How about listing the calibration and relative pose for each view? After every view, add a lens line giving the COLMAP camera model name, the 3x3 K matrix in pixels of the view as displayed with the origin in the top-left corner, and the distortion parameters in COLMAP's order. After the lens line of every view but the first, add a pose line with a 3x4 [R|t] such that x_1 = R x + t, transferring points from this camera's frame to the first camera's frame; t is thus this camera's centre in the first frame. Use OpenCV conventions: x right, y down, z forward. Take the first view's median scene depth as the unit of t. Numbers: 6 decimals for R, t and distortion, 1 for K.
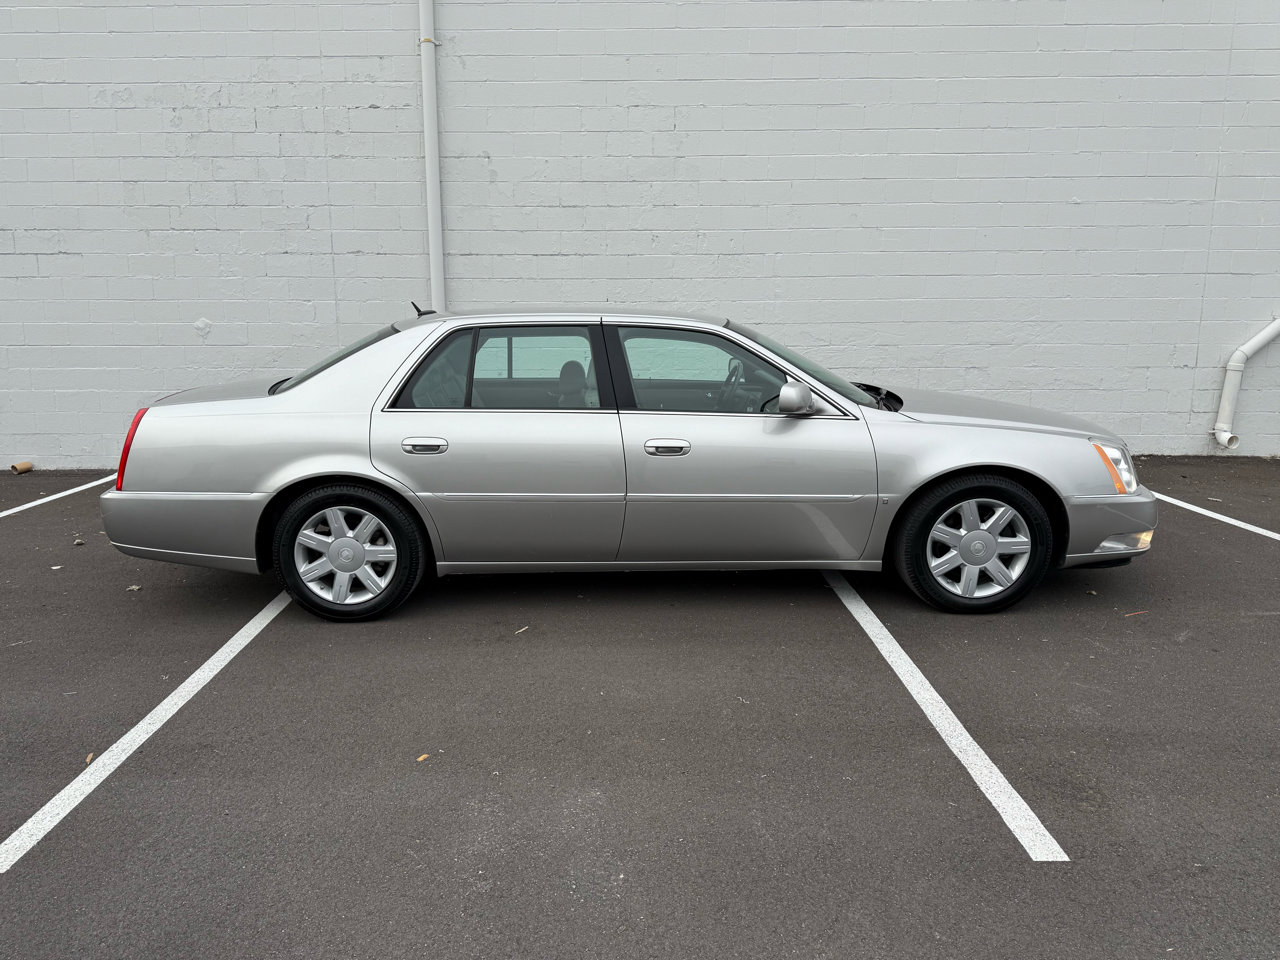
lens RADIAL K [[910.2, 0, 614.2], [0, 910.2, 486.6], [0, 0, 1]] dist [0.040273, -0.047351]
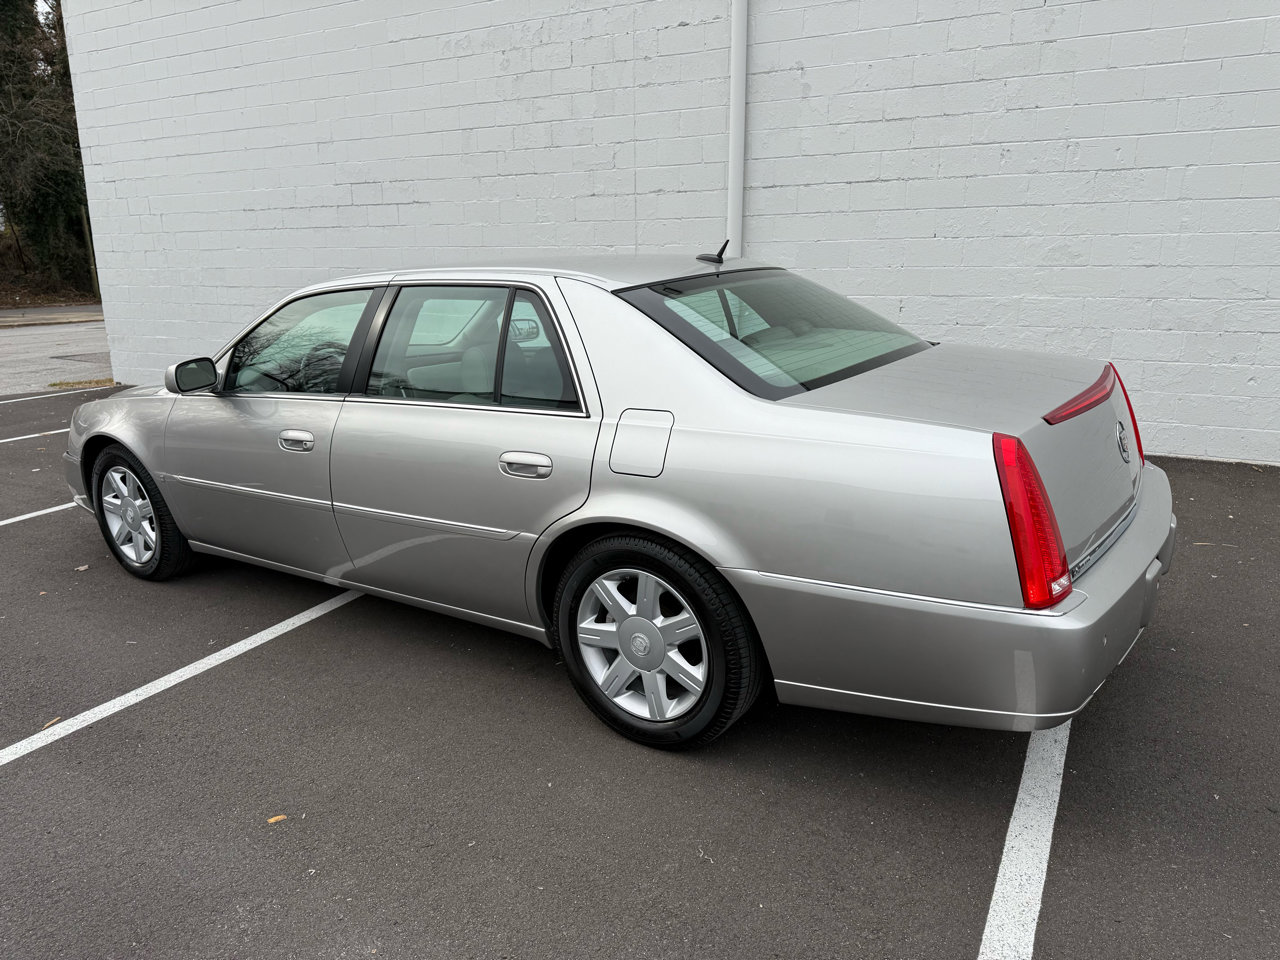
lens RADIAL K [[910.2, 0, 632.6], [0, 910.2, 482.1], [0, 0, 1]] dist [0.040273, -0.047351]
pose [[0.878308, 0.108970, -0.465510, 0.259288], [-0.081097, 0.993526, 0.079562, -0.057631], [0.471166, -0.032129, 0.881459, 0.272444]]
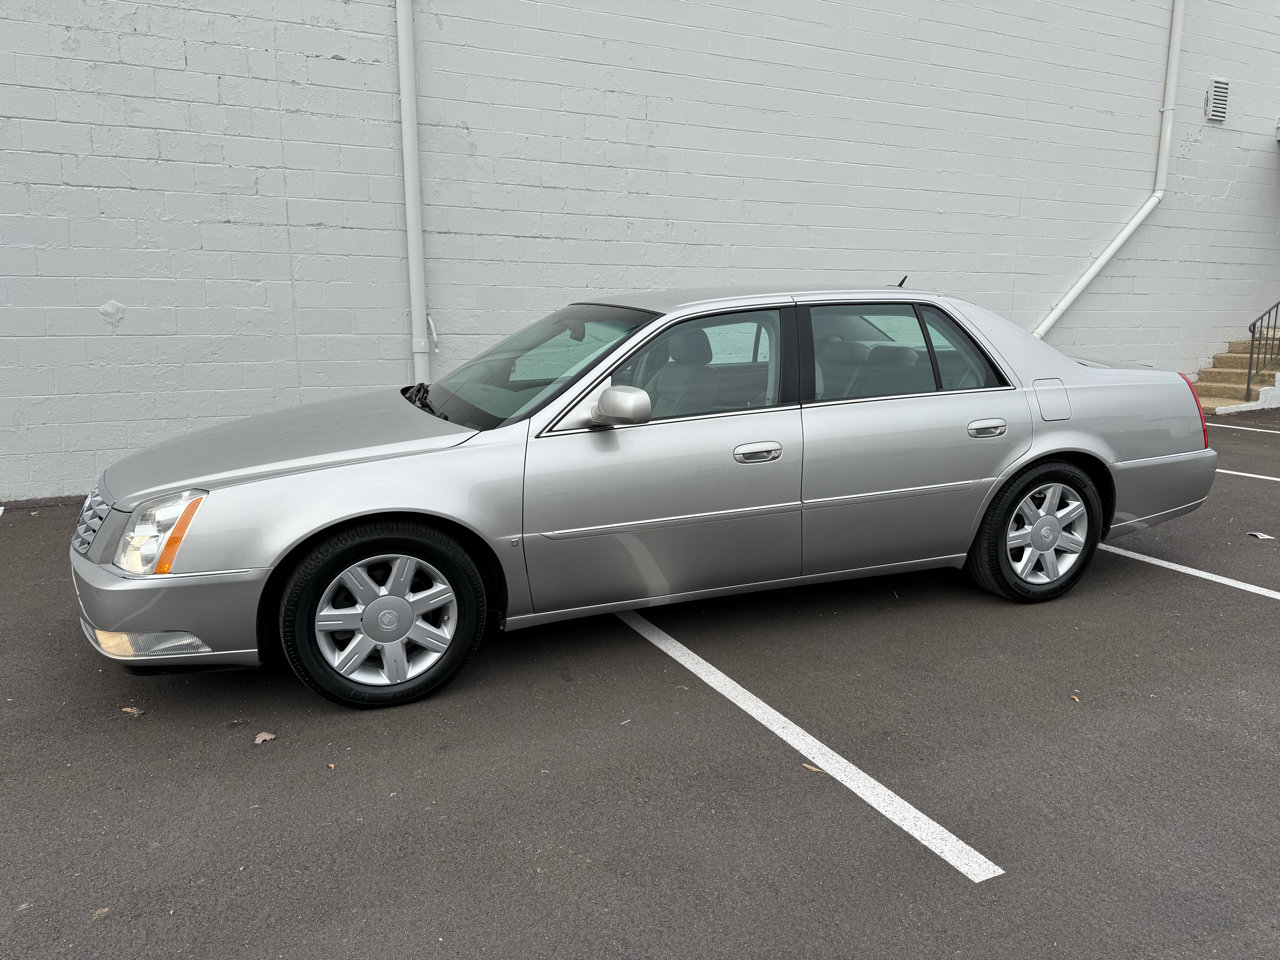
lens RADIAL K [[910.2, 0, 636.9], [0, 910.2, 486.6], [0, 0, 1]] dist [0.040273, -0.047351]
pose [[0.887397, -0.082573, 0.453550, -0.702076], [0.081823, 0.996419, 0.021315, -0.009215], [-0.453686, 0.018196, 0.890976, 0.170014]]
